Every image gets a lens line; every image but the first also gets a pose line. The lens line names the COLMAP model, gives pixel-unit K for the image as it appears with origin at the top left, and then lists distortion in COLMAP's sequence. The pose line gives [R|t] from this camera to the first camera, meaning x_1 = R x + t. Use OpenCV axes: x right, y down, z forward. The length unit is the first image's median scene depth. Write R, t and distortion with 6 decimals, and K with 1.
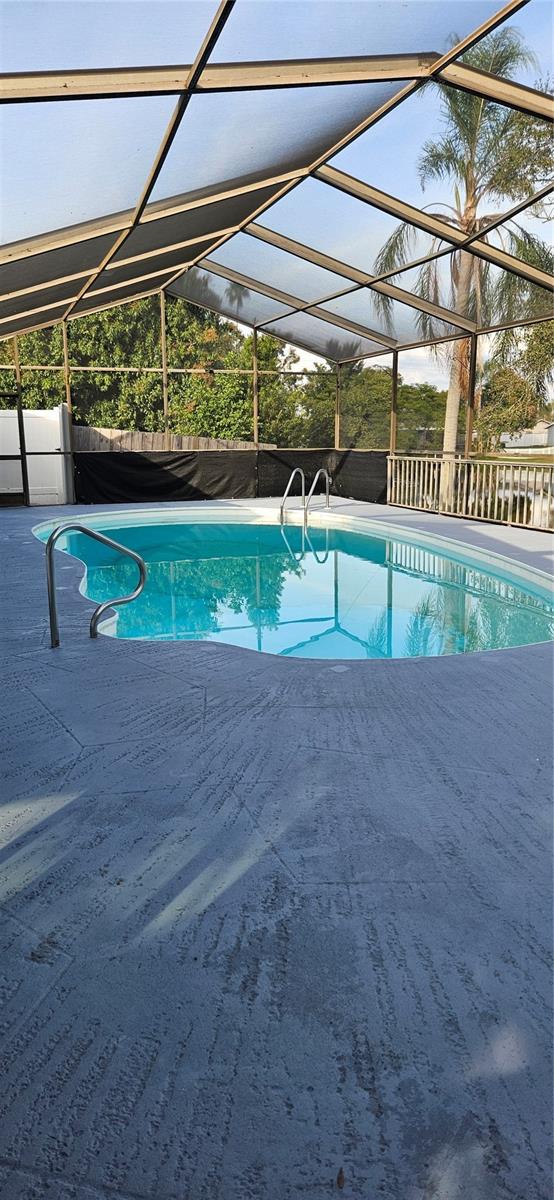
lens RADIAL K [[805.7, 0, 274.7], [0, 805.7, 598.5], [0, 0, 1]] dist [0.053345, -0.024023]
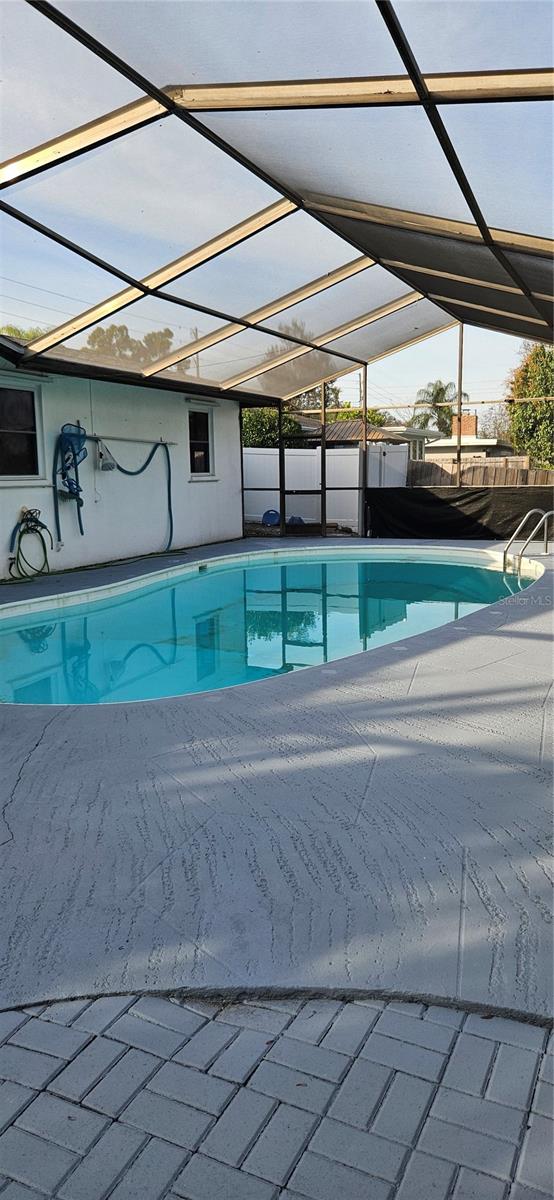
lens RADIAL K [[805.7, 0, 274.9], [0, 805.7, 601.9], [0, 0, 1]] dist [0.053345, -0.024023]
pose [[0.692091, 0.112961, -0.712916, 0.414526], [-0.135426, 0.990460, 0.025467, -0.042668], [0.708992, 0.078921, 0.700787, 0.186095]]
